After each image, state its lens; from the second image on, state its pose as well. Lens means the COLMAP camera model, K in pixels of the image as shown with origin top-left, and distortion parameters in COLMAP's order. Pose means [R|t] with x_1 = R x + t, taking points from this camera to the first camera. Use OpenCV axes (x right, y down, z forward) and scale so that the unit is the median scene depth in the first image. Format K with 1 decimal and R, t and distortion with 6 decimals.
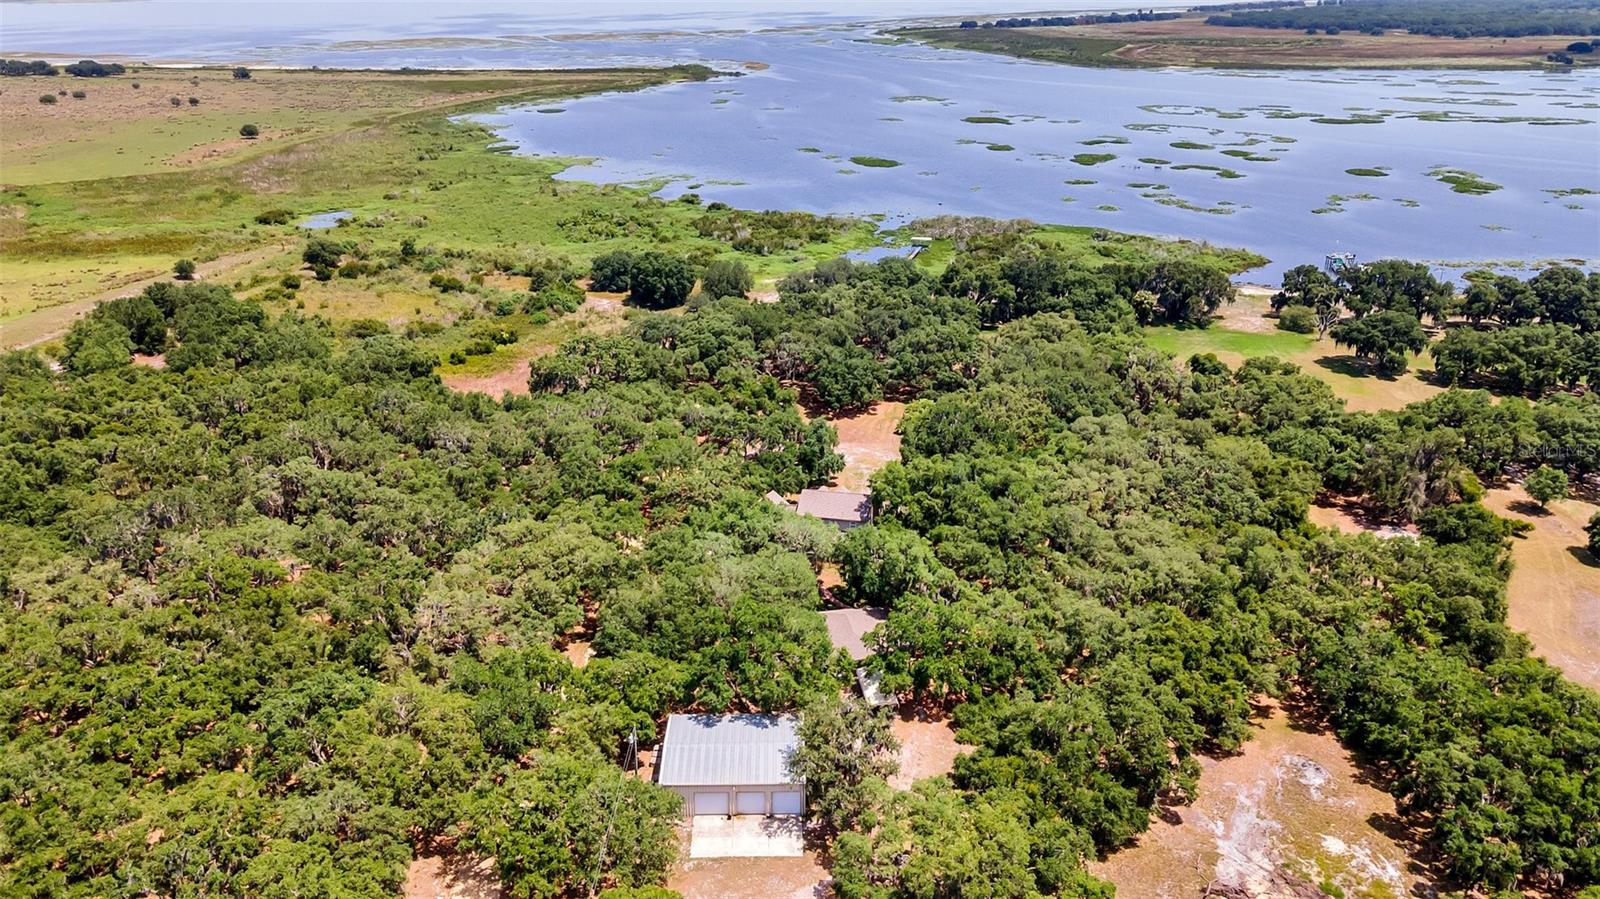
lens RADIAL K [[1130.5, 0, 803.6], [0, 1130.5, 454.0], [0, 0, 1]] dist [0.004751, 0.042934]
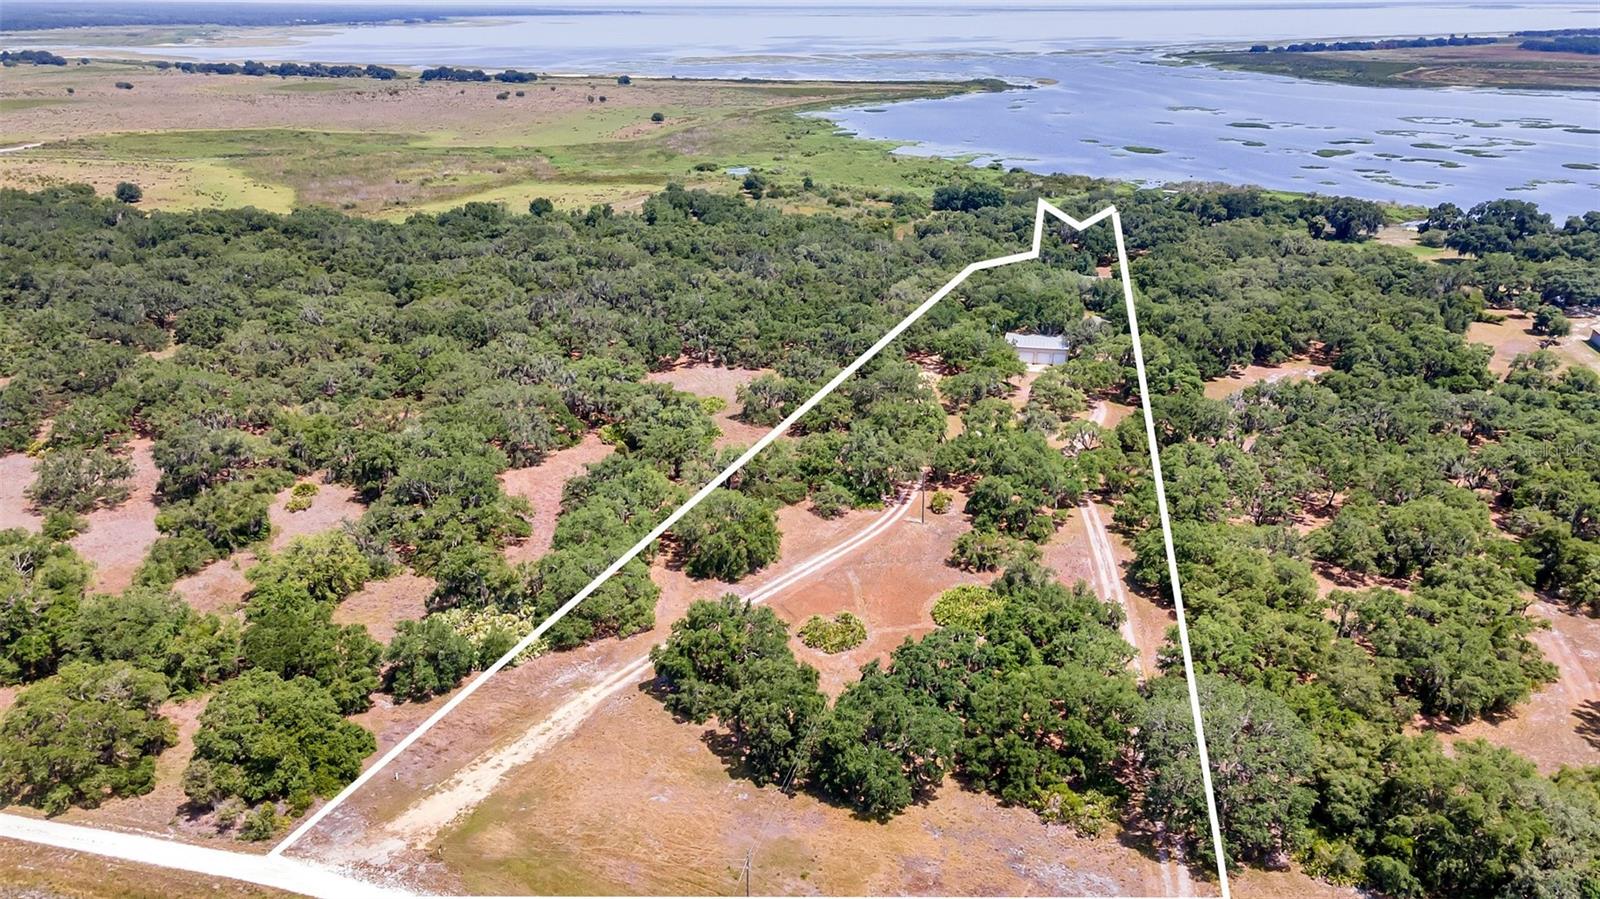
lens RADIAL K [[1130.5, 0, 790.6], [0, 1130.5, 447.1], [0, 0, 1]] dist [0.004751, 0.042934]
pose [[0.969855, 0.093072, -0.225207, -0.001435], [-0.098601, 0.995037, -0.013405, 0.075835], [0.222842, 0.035206, 0.974219, -0.180163]]
